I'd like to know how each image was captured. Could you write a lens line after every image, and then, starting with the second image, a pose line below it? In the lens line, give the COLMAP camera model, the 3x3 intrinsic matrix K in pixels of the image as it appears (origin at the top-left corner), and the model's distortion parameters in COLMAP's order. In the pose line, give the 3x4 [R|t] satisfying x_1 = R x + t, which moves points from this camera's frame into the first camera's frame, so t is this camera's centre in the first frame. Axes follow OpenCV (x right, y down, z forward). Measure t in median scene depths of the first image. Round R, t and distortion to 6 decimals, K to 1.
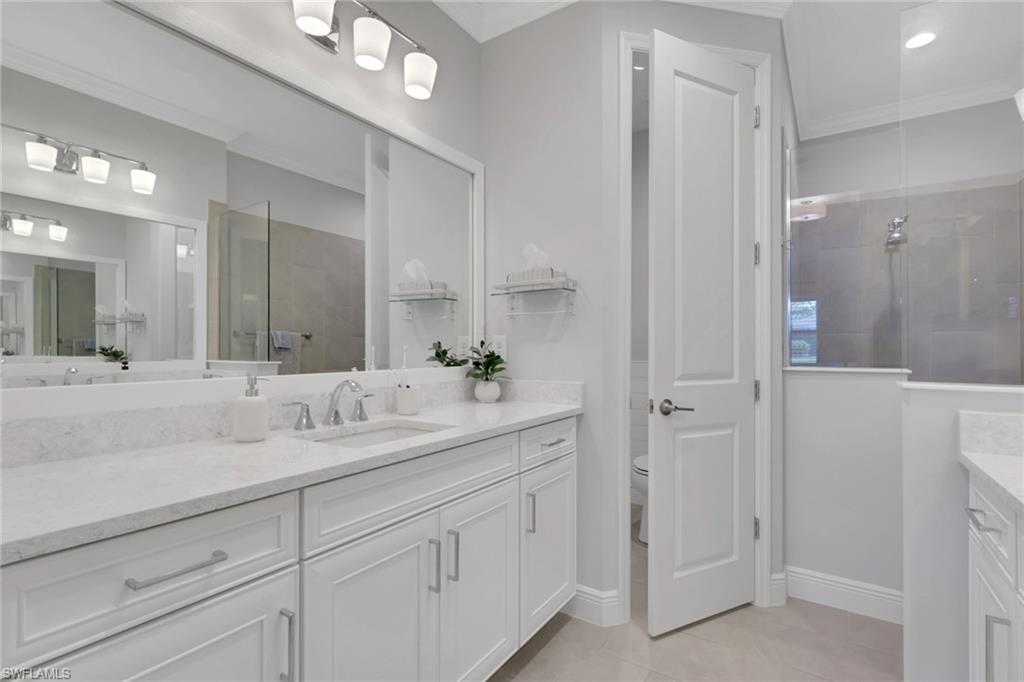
lens RADIAL K [[487.7, 0, 503.6], [0, 487.7, 341.9], [0, 0, 1]] dist [-0.004665, 0.003072]
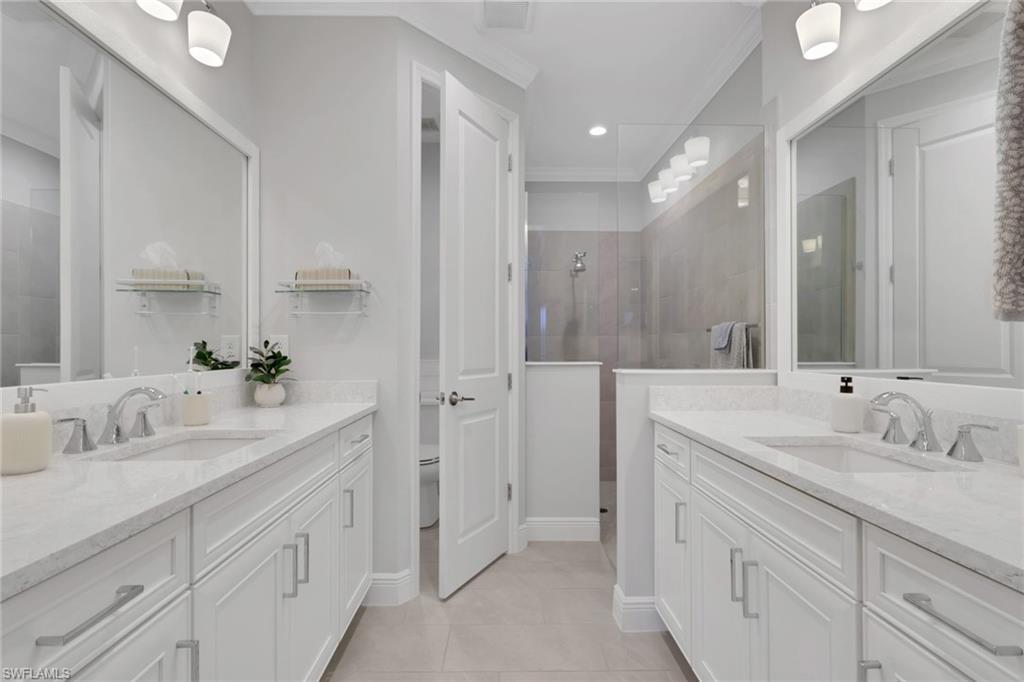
lens RADIAL K [[493.4, 0, 512.4], [0, 493.4, 341.9], [0, 0, 1]] dist [0.001163, 0.001218]
pose [[0.815912, 0.004085, 0.578162, -0.237581], [-0.003680, 0.999991, -0.001872, 0.000246], [-0.578165, -0.000600, 0.815920, -0.043117]]
